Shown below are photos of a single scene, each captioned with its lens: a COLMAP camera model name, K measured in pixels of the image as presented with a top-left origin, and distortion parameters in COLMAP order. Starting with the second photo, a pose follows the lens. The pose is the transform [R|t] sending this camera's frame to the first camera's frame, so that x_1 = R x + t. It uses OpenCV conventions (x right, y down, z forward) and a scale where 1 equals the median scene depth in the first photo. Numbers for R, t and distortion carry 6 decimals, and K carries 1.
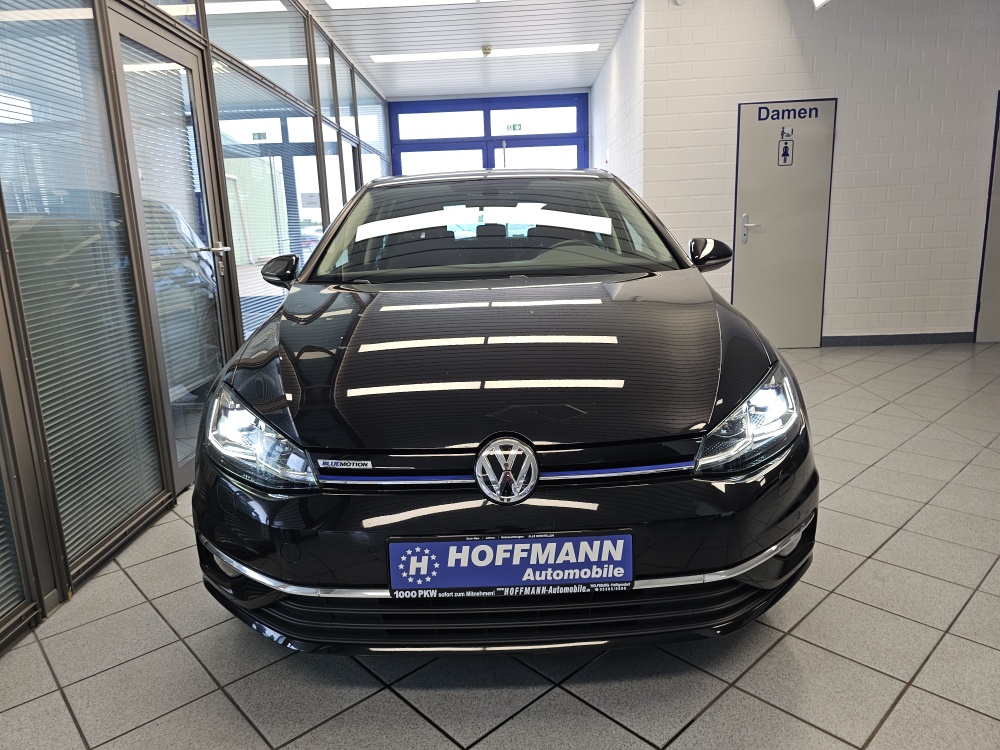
lens RADIAL K [[689.6, 0, 501.5], [0, 689.6, 363.3], [0, 0, 1]] dist [0.055577, -0.069766]
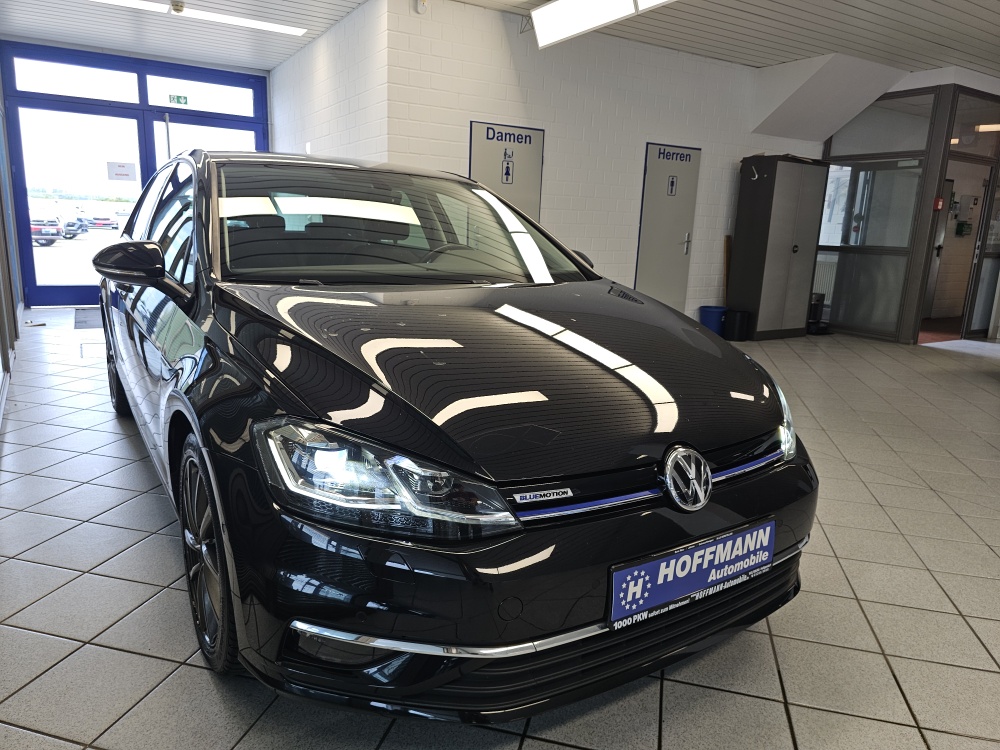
lens RADIAL K [[680.5, 0, 500.1], [0, 680.5, 371.5], [0, 0, 1]] dist [0.057202, -0.067916]
pose [[0.830502, -0.045549, 0.555151, -0.749400], [0.037595, 0.998962, 0.025721, -0.036325], [-0.555746, -0.000490, 0.831352, 0.310701]]
